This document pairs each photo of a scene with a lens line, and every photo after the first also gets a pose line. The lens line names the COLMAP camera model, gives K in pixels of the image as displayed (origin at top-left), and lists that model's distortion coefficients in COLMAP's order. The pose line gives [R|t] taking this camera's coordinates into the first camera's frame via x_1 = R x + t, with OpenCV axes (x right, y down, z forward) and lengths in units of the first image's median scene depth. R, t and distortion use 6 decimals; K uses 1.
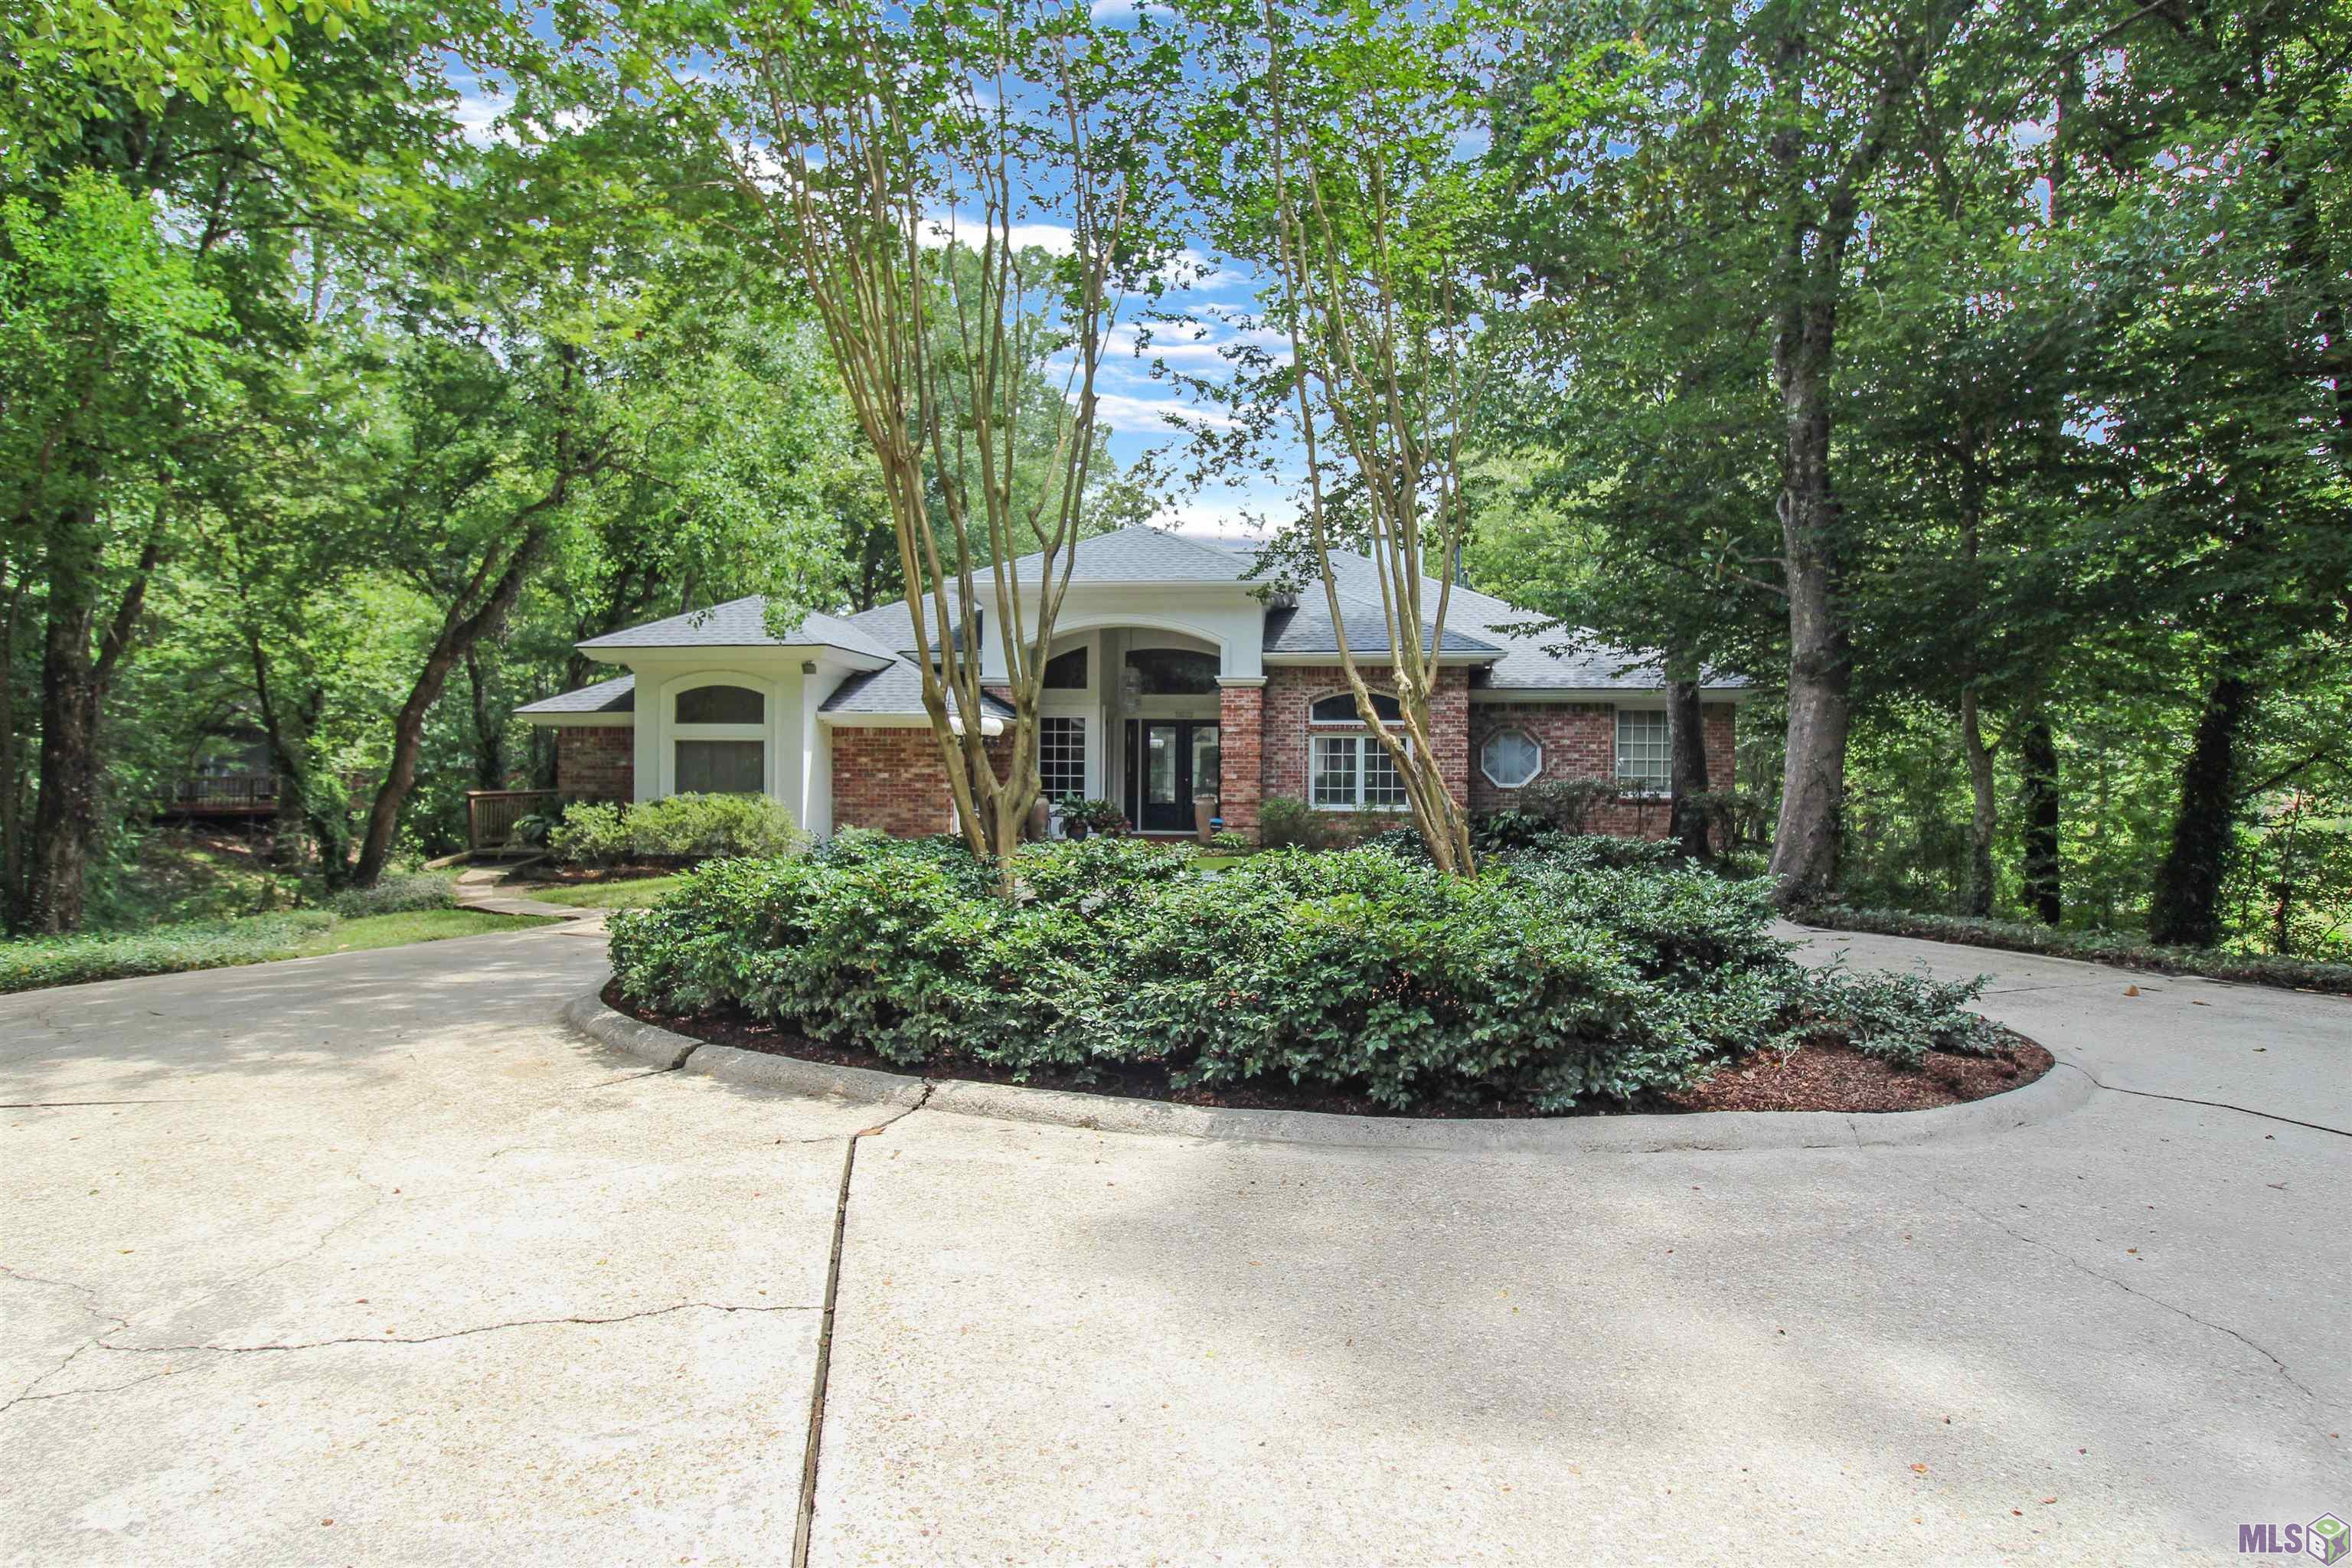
lens RADIAL K [[1296.0, 0, 1176.0], [0, 1296.0, 784.0], [0, 0, 1]] dist [0.000491, 0.000095]
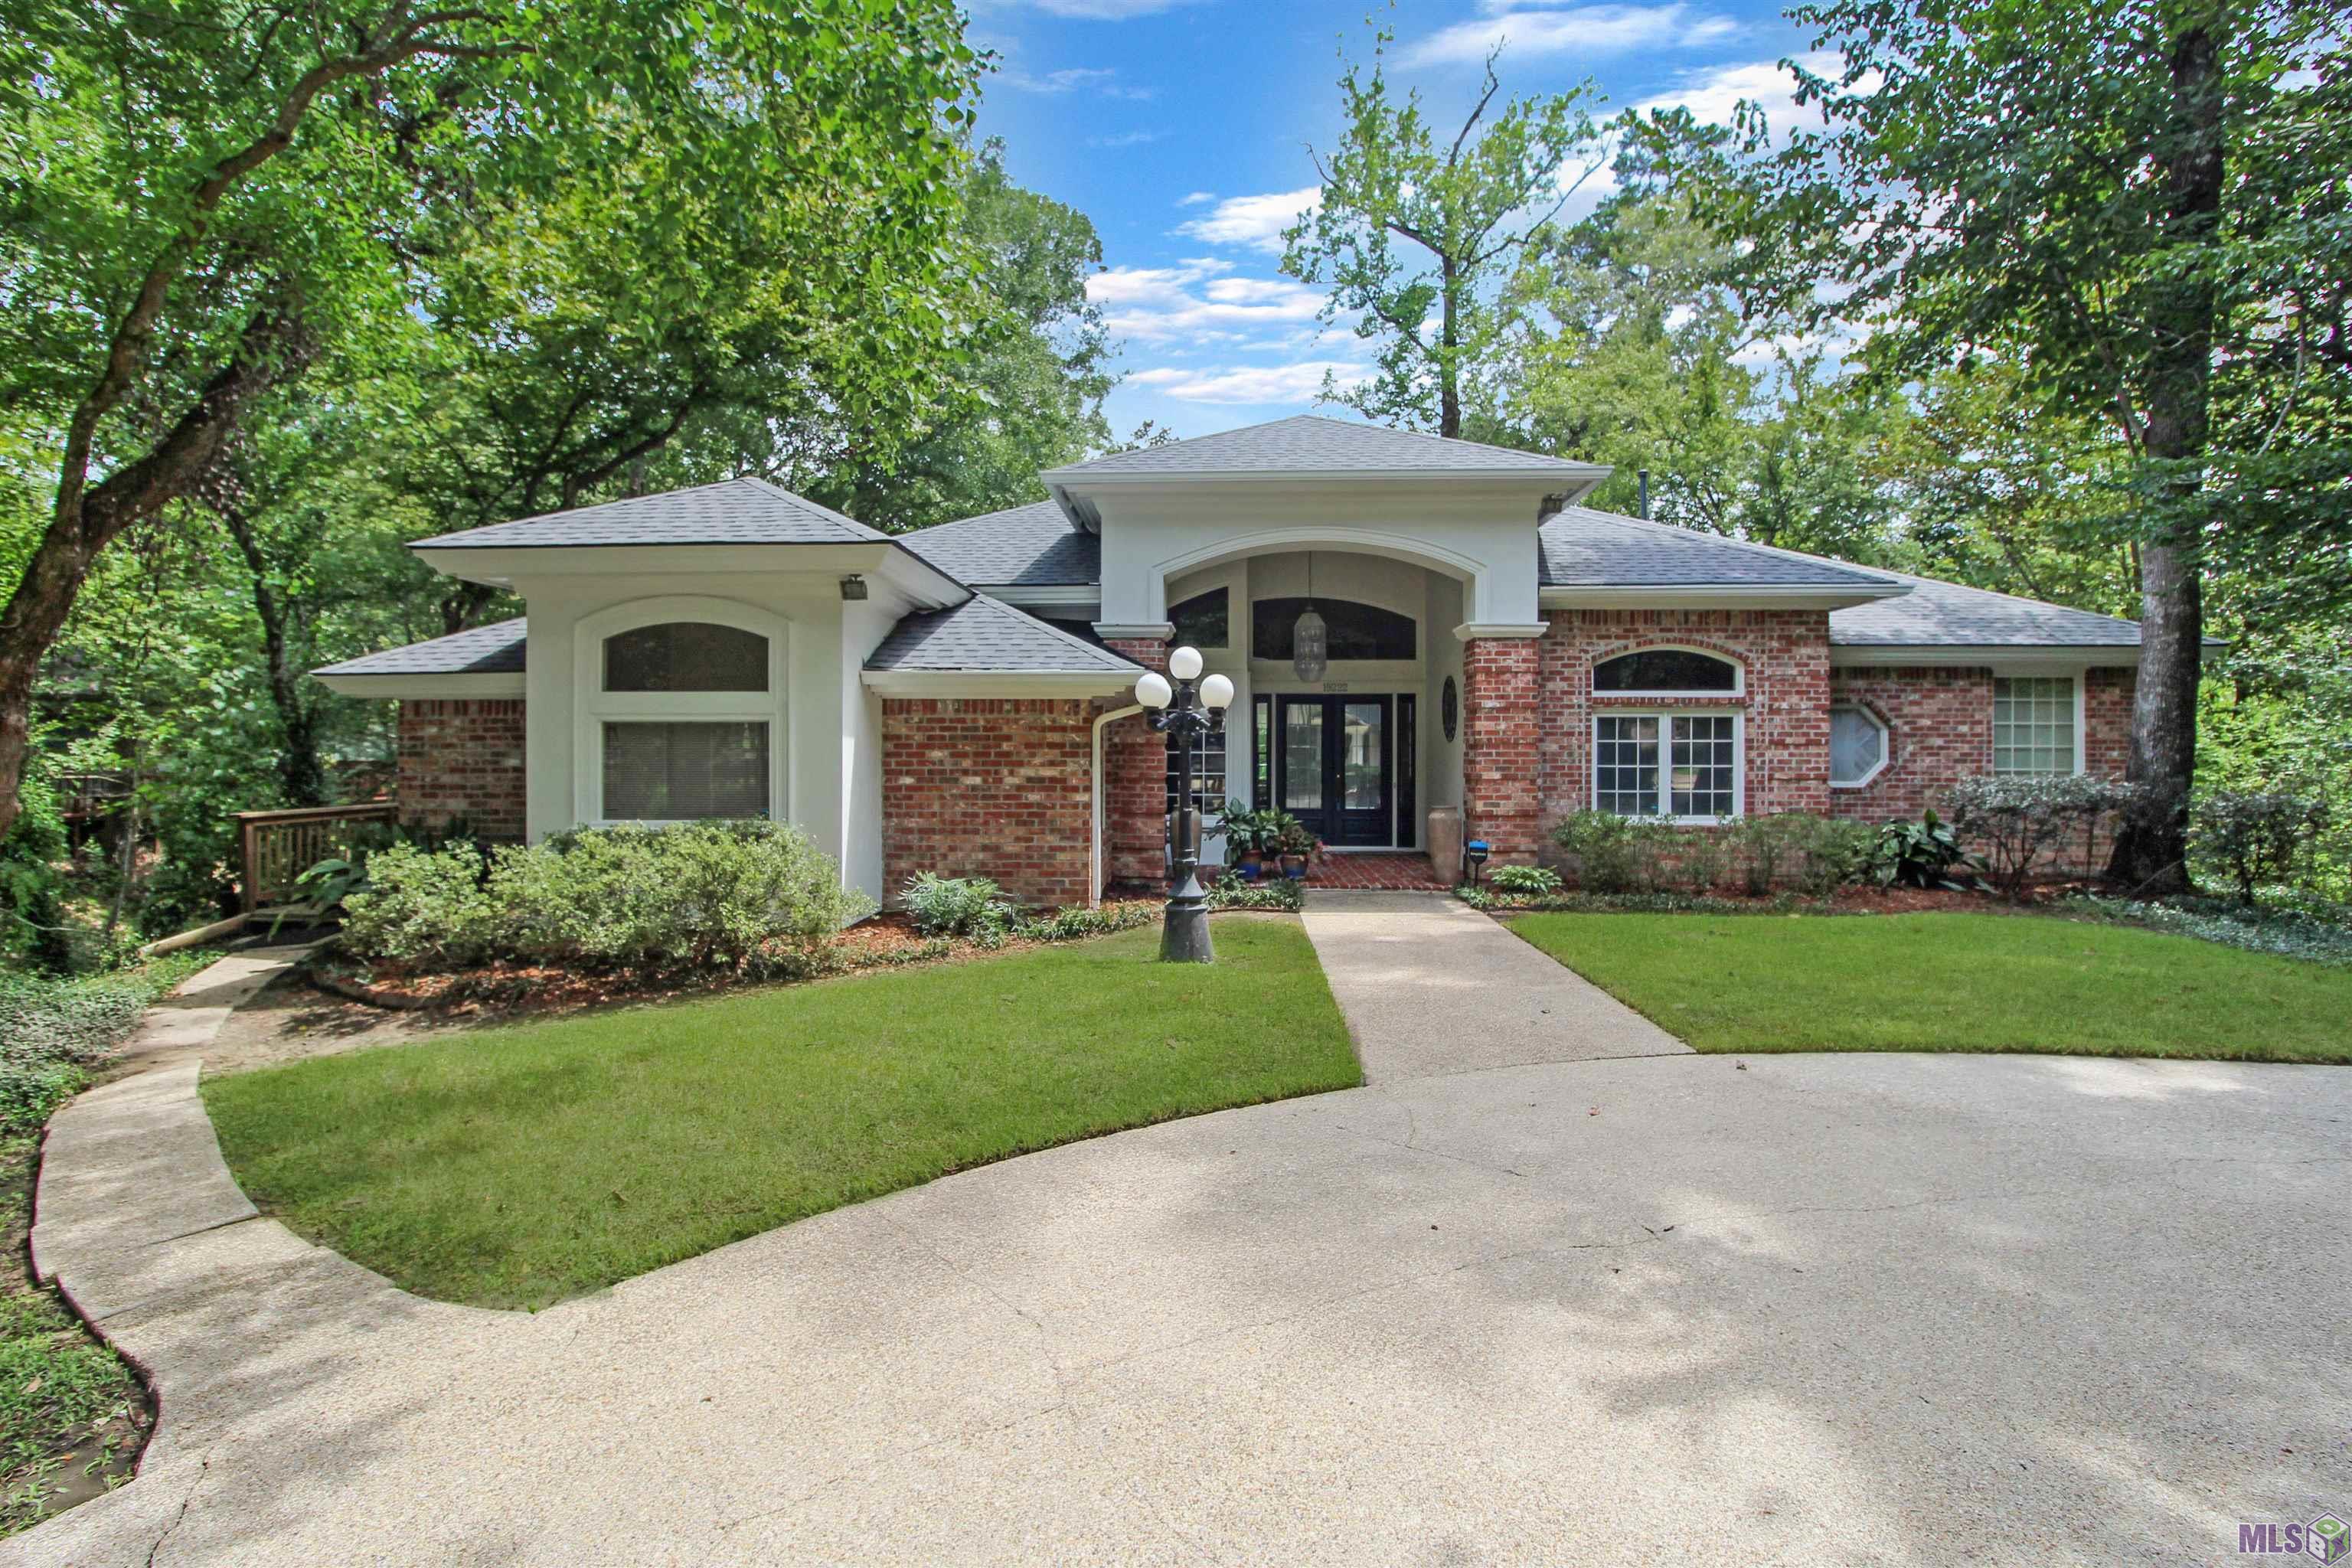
lens RADIAL K [[1128.6, 0, 1176.0], [0, 1128.6, 784.0], [0, 0, 1]] dist [-0.001887, -0.000289]
pose [[0.996393, -0.007468, 0.084530, -0.177568], [0.006136, 0.999853, 0.016000, -0.012895], [-0.084637, -0.015424, 0.996292, 0.484431]]
